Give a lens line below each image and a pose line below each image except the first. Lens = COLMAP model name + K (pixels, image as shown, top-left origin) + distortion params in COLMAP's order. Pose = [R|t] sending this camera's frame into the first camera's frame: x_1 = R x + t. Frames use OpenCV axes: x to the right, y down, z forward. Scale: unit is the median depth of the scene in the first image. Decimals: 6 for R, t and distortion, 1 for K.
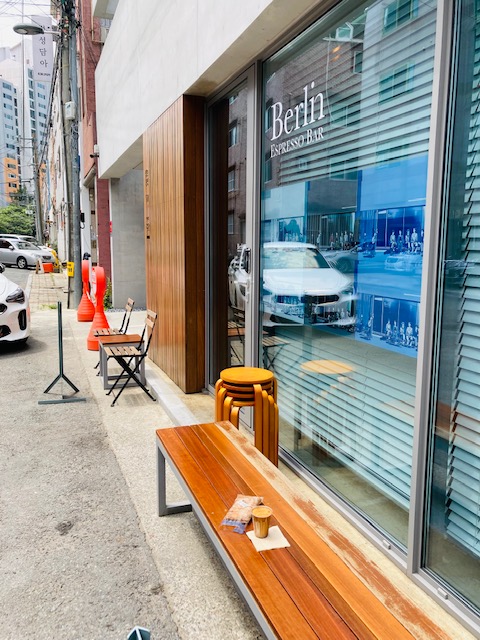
lens RADIAL K [[534.3, 0, 240.0], [0, 534.3, 320.0], [0, 0, 1]] dist [-0.000251, -0.009208]
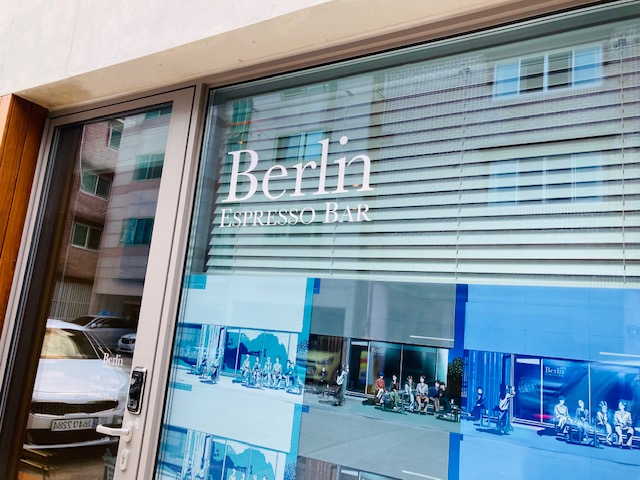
lens RADIAL K [[534.3, 0, 318.2], [0, 534.3, 236.7], [0, 0, 1]] dist [-0.000251, -0.009208]
pose [[0.765535, 0.262119, 0.587580, -0.229975], [-0.043427, 0.932218, -0.359282, -0.082625], [-0.641927, 0.249527, 0.725028, 0.532291]]
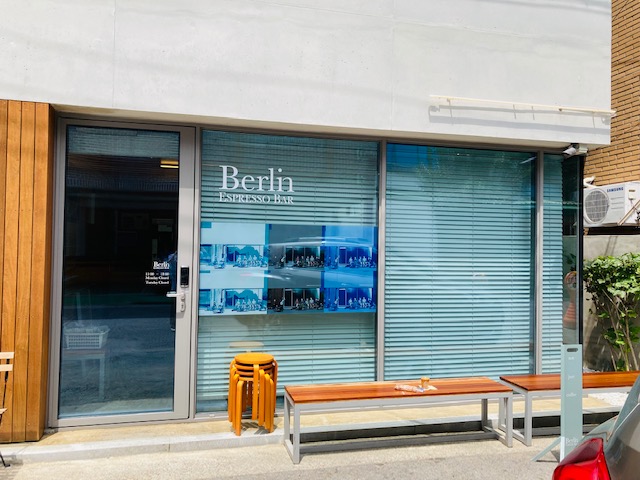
lens RADIAL K [[534.3, 0, 318.2], [0, 534.3, 236.7], [0, 0, 1]] dist [-0.000251, -0.009208]
pose [[0.078960, 0.023468, 0.996601, -1.438926], [0.134137, 0.990381, -0.033949, -0.145769], [-0.987812, 0.136362, 0.075053, 0.729622]]
